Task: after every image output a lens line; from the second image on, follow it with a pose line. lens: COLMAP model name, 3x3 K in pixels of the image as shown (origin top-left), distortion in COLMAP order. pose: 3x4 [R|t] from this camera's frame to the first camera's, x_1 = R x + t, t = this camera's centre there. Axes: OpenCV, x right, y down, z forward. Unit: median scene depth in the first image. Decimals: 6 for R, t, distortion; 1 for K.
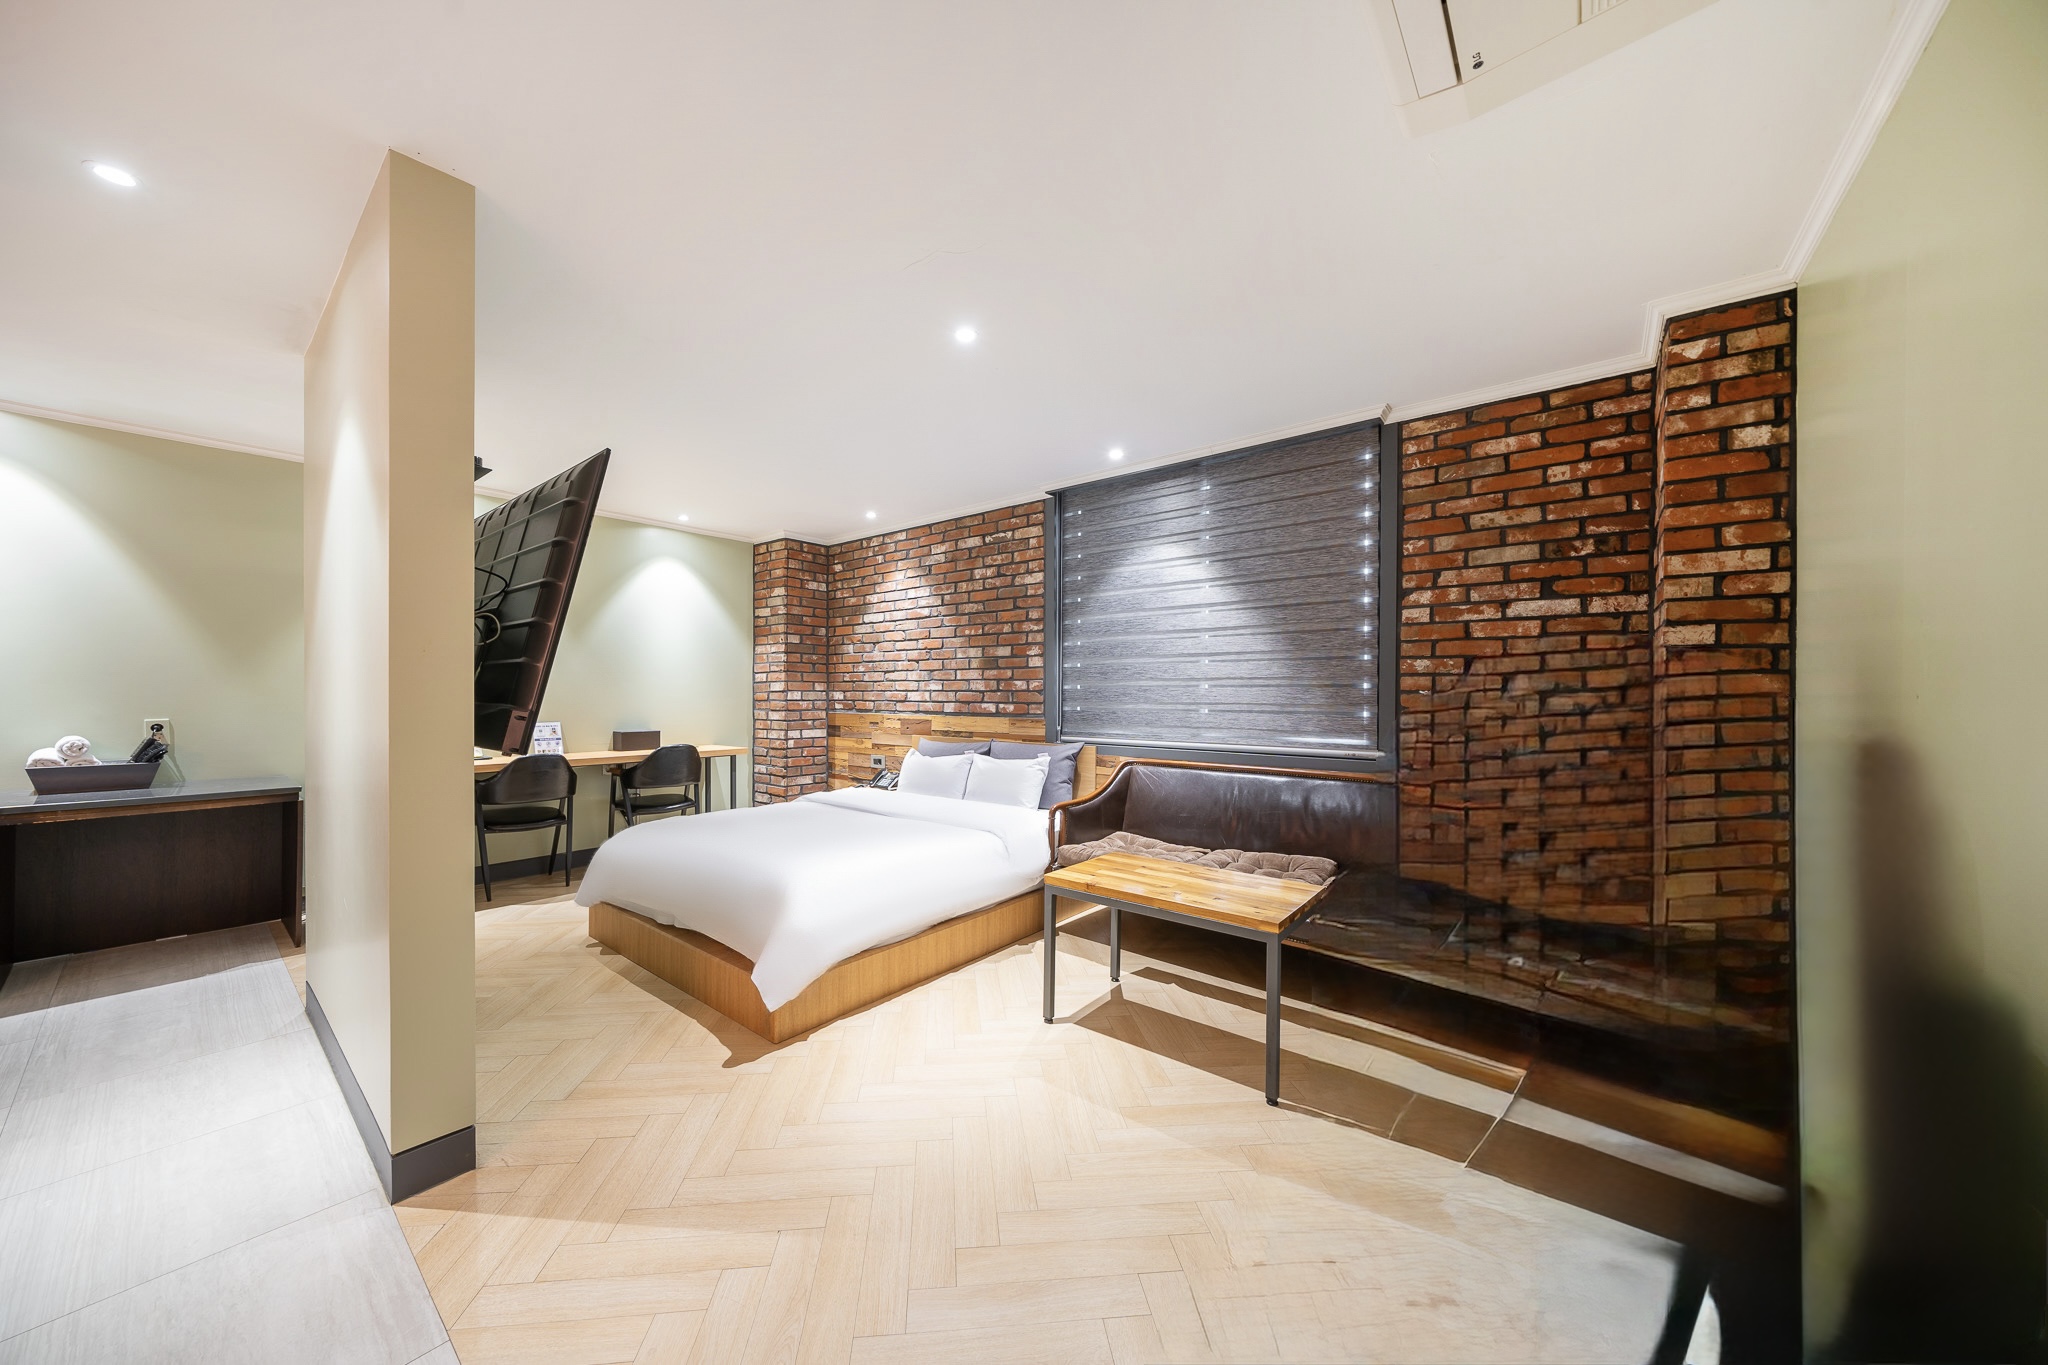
lens RADIAL K [[712.8, 0, 1011.0], [0, 712.8, 691.7], [0, 0, 1]] dist [-0.005742, -0.000312]
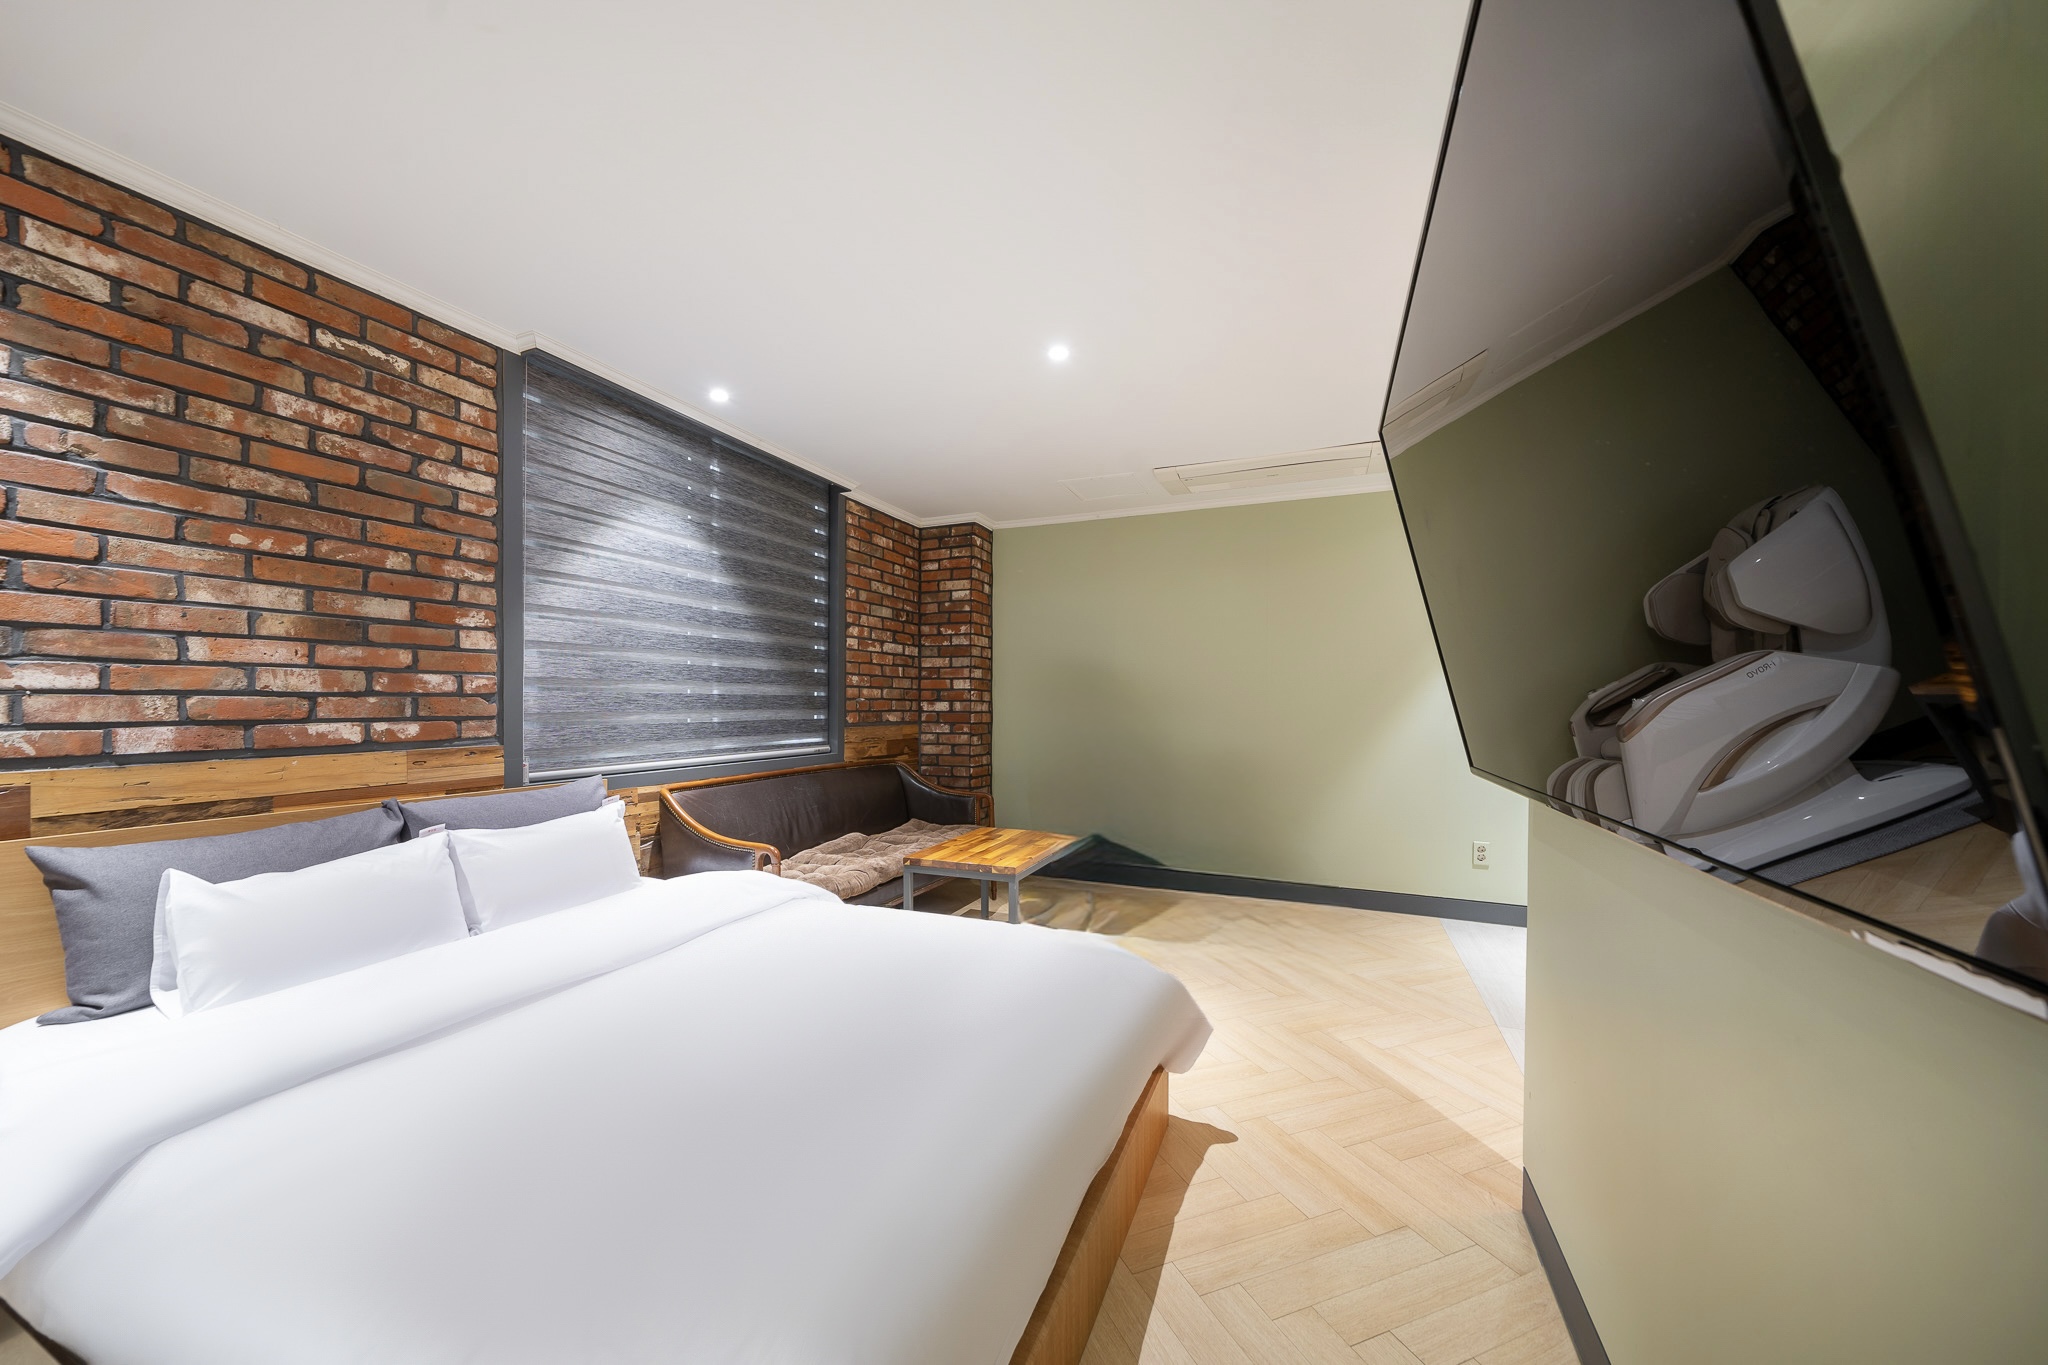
lens RADIAL K [[712.8, 0, 1010.0], [0, 712.8, 697.8], [0, 0, 1]] dist [-0.005742, -0.000312]
pose [[-0.274972, 0.000397, 0.961452, -0.582732], [-0.007814, 0.999966, -0.002647, -0.000732], [-0.961421, -0.008240, -0.274959, 0.758648]]
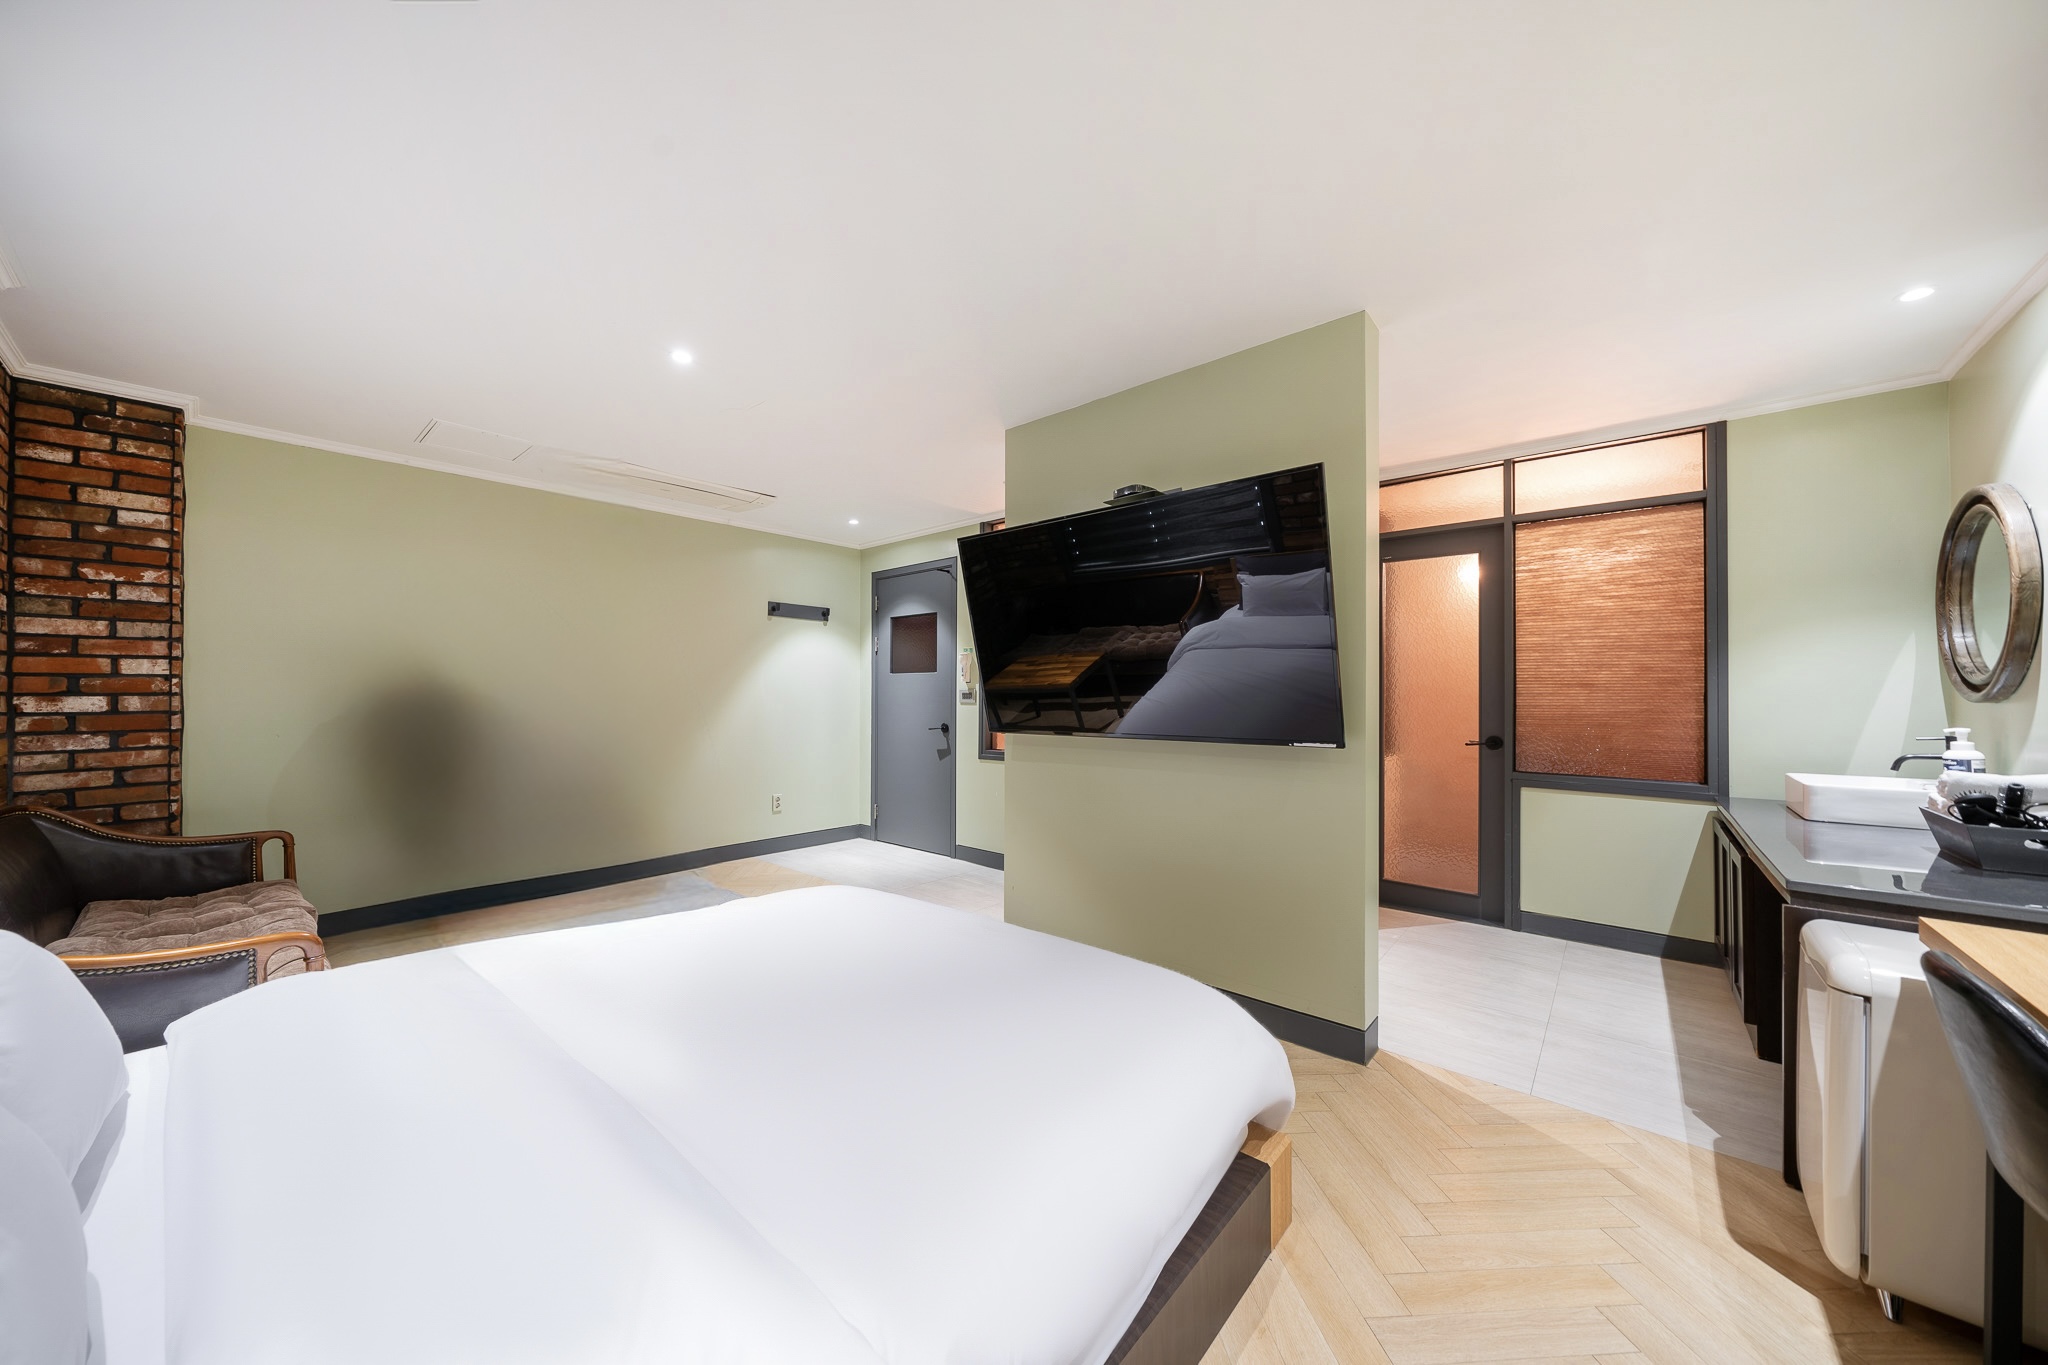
lens RADIAL K [[712.8, 0, 1021.3], [0, 712.8, 687.4], [0, 0, 1]] dist [-0.005742, -0.000312]
pose [[-0.999482, 0.005358, 0.031747, -0.338157], [0.004960, 0.999908, -0.012597, 0.007711], [-0.031812, -0.012433, -0.999417, 1.168478]]
